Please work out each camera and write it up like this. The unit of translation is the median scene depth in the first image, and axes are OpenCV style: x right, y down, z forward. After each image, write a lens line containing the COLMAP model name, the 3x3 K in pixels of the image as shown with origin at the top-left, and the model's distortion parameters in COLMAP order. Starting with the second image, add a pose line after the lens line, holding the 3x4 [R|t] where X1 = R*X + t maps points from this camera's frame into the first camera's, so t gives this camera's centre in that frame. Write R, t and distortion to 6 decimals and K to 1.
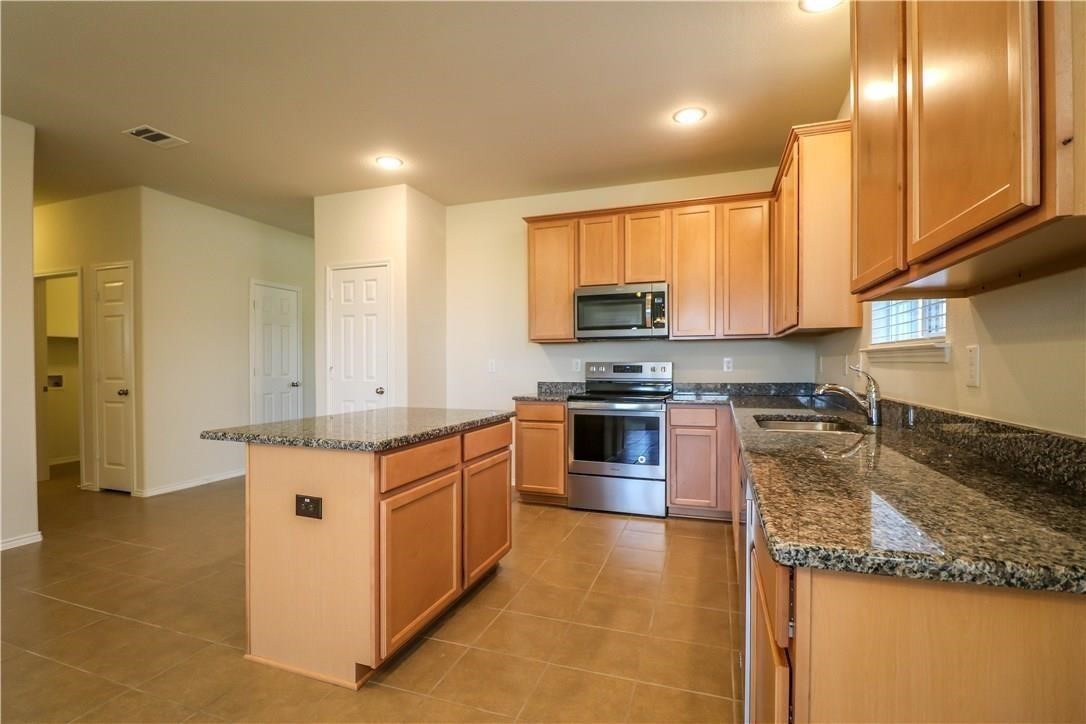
lens RADIAL K [[518.1, 0, 544.3], [0, 518.1, 362.3], [0, 0, 1]] dist [-0.016283, -0.002799]
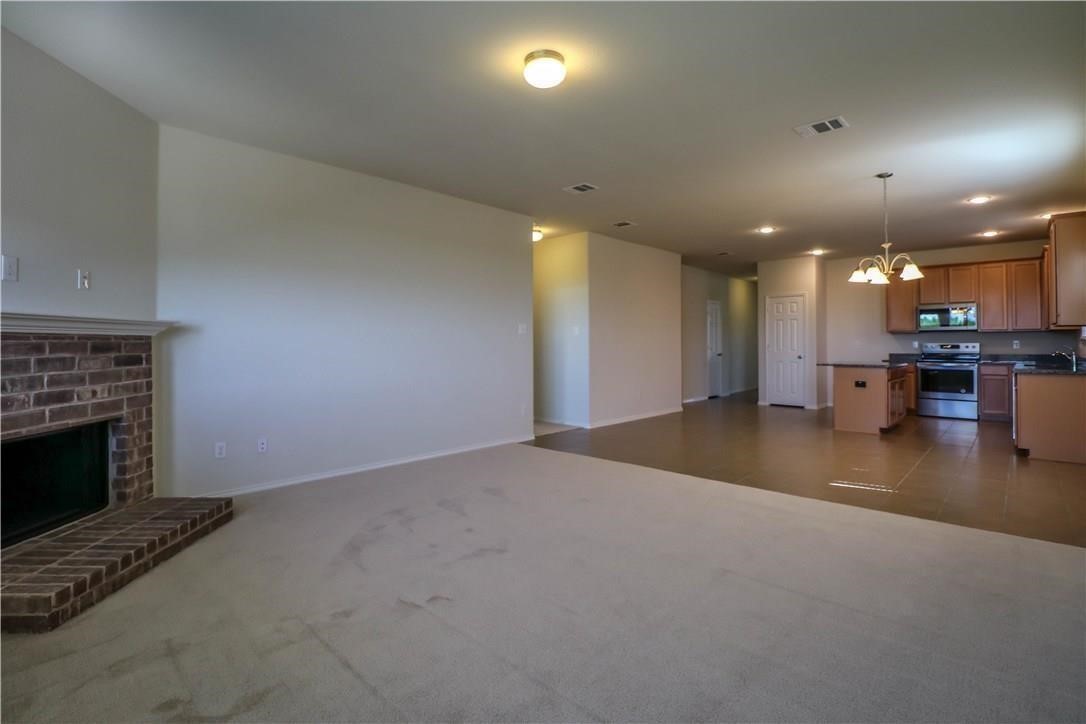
lens RADIAL K [[518.1, 0, 530.1], [0, 518.1, 331.2], [0, 0, 1]] dist [-0.016283, -0.002799]
pose [[0.905755, -0.006248, -0.423755, -0.470343], [-0.003375, 0.999753, -0.021954, 0.002537], [0.423787, 0.021315, 0.905511, -1.454536]]
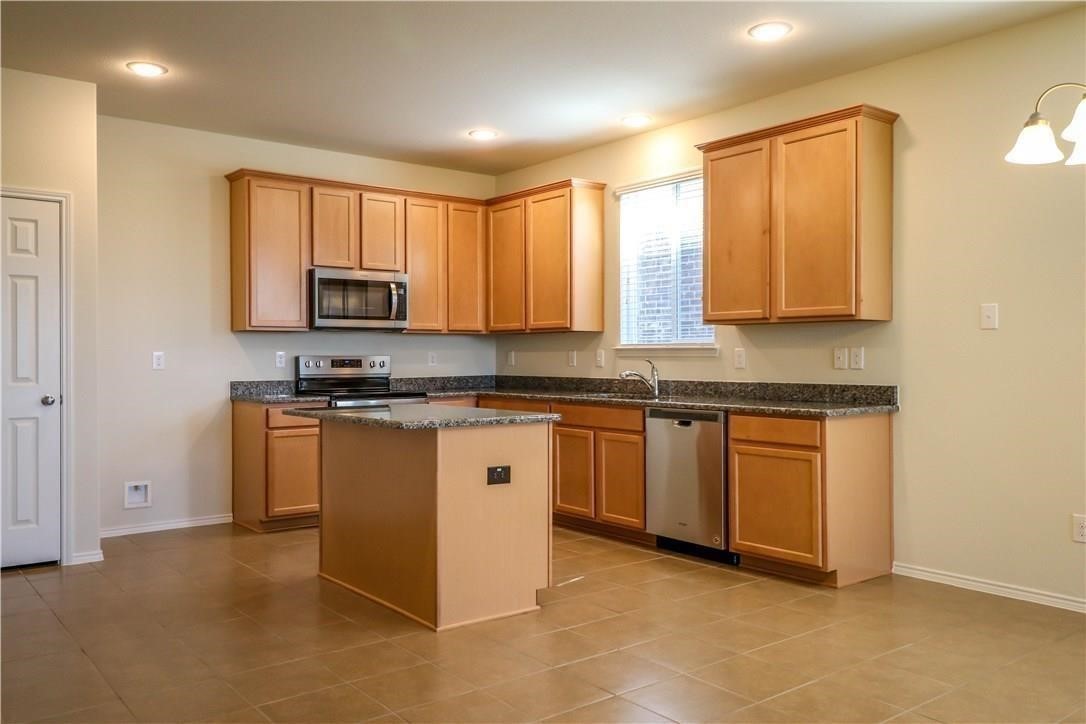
lens RADIAL K [[867.6, 0, 550.6], [0, 867.6, 354.6], [0, 0, 1]] dist [-0.006791, 0.000677]
pose [[0.522689, 0.004985, 0.852509, -0.994975], [-0.002690, 0.999988, -0.004199, 0.003029], [-0.852519, -0.000098, 0.522696, -0.076307]]
